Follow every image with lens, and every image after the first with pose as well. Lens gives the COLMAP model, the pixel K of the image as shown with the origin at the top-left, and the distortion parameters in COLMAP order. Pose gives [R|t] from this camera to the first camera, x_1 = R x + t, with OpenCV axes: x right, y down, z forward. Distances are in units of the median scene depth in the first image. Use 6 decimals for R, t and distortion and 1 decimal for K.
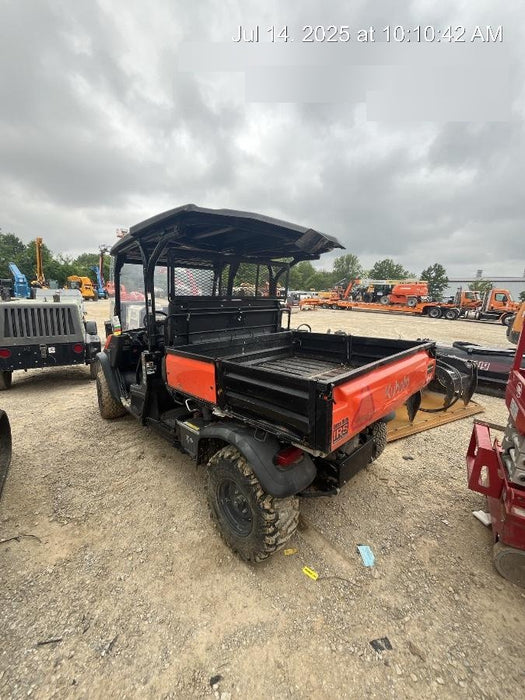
lens RADIAL K [[285.1, 0, 262.5], [0, 285.1, 350.0], [0, 0, 1]] dist [-0.000867, -0.000111]
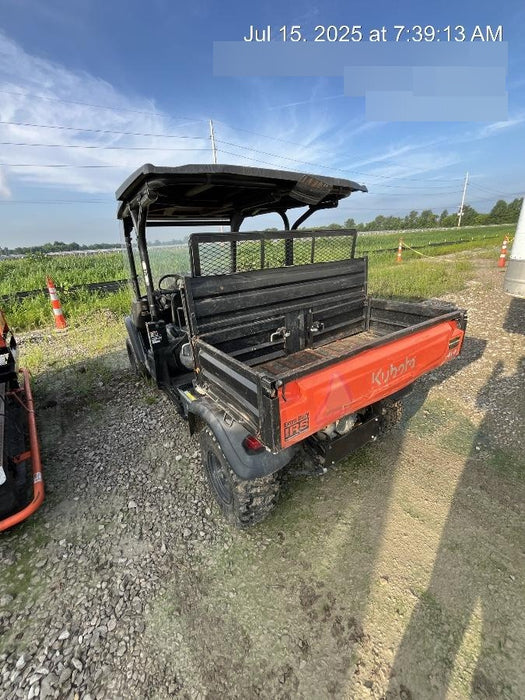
lens RADIAL K [[282.2, 0, 262.5], [0, 282.2, 350.0], [0, 0, 1]] dist [0.000459, 0.000005]
pose [[0.979630, 0.016963, -0.200096, 0.192002], [0.020203, 0.983045, 0.182246, -0.070344], [0.199795, -0.182576, 0.962678, 0.087336]]
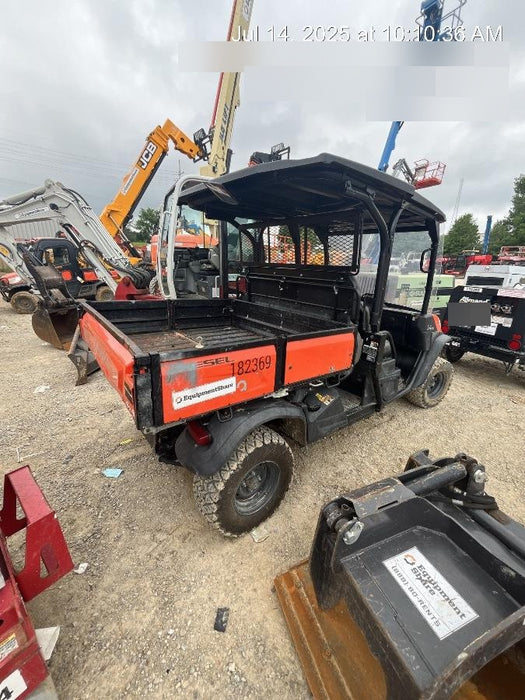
lens RADIAL K [[285.1, 0, 262.5], [0, 285.1, 350.0], [0, 0, 1]] dist [-0.000867, -0.000111]
pose [[-0.130368, 0.276028, -0.952267, 1.163393], [-0.220952, 0.928222, 0.299307, -0.252645], [0.966532, 0.249425, -0.060021, 1.393554]]
